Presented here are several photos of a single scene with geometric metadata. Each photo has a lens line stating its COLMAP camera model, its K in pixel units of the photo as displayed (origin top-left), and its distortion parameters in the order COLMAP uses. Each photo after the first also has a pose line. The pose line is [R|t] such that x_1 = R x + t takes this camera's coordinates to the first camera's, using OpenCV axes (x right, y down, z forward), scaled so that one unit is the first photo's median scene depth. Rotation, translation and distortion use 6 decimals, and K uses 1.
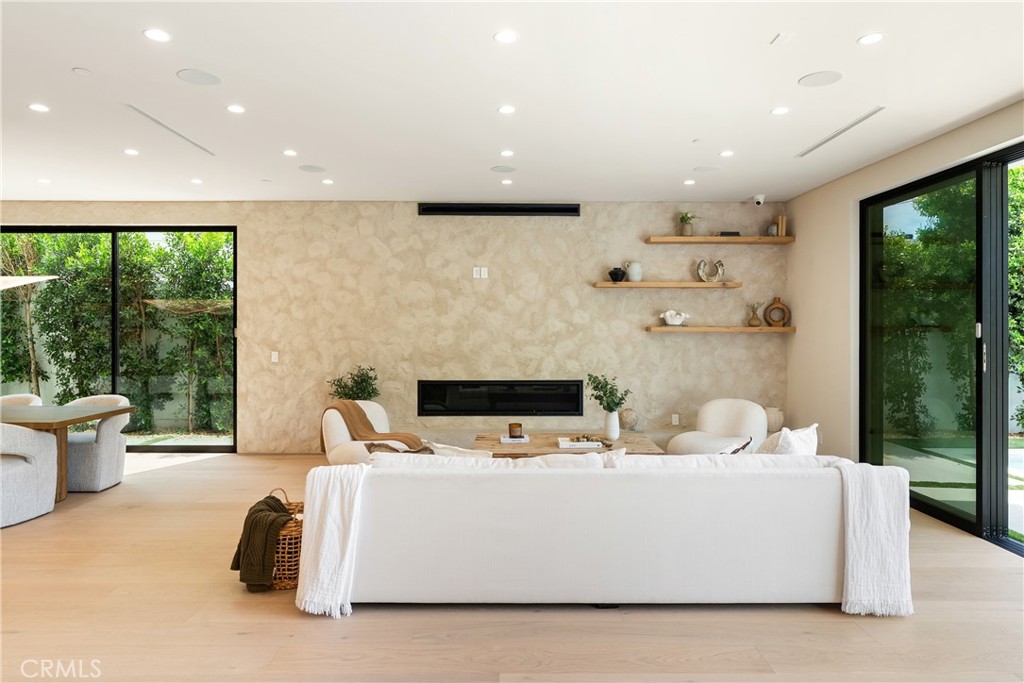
lens RADIAL K [[620.5, 0, 511.5], [0, 620.5, 338.5], [0, 0, 1]] dist [-0.000080, -0.000016]
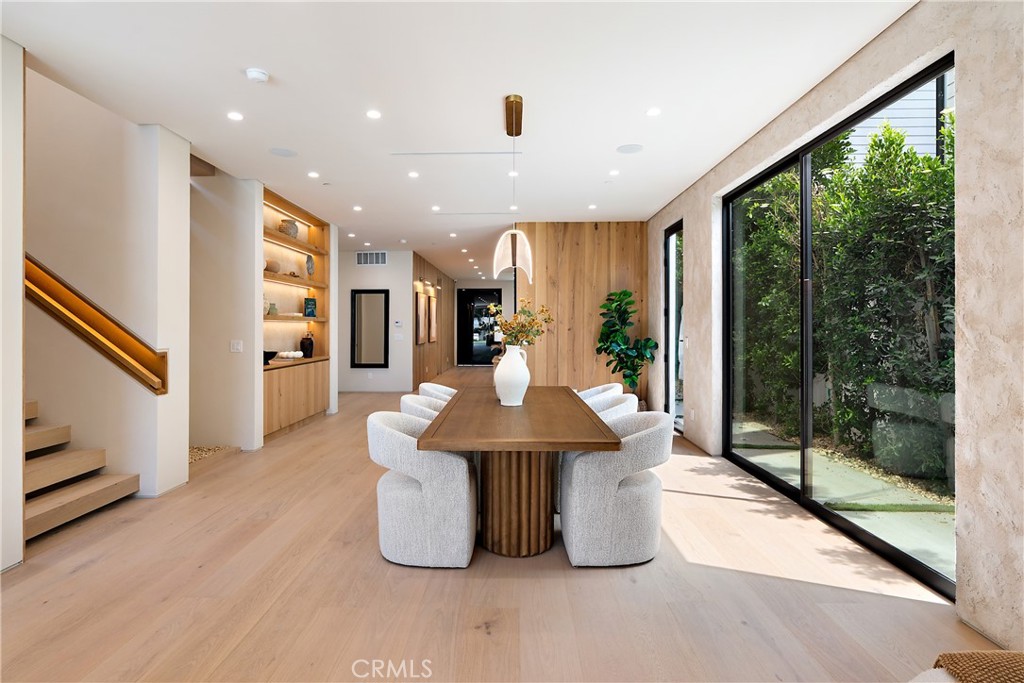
lens RADIAL K [[531.5, 0, 502.1], [0, 531.5, 326.2], [0, 0, 1]] dist [-0.000806, -0.000216]
pose [[-0.023220, -0.001765, -0.999729, -0.098555], [-0.009629, 0.999952, -0.001542, 0.005115], [0.999684, 0.009591, -0.023236, 0.720830]]
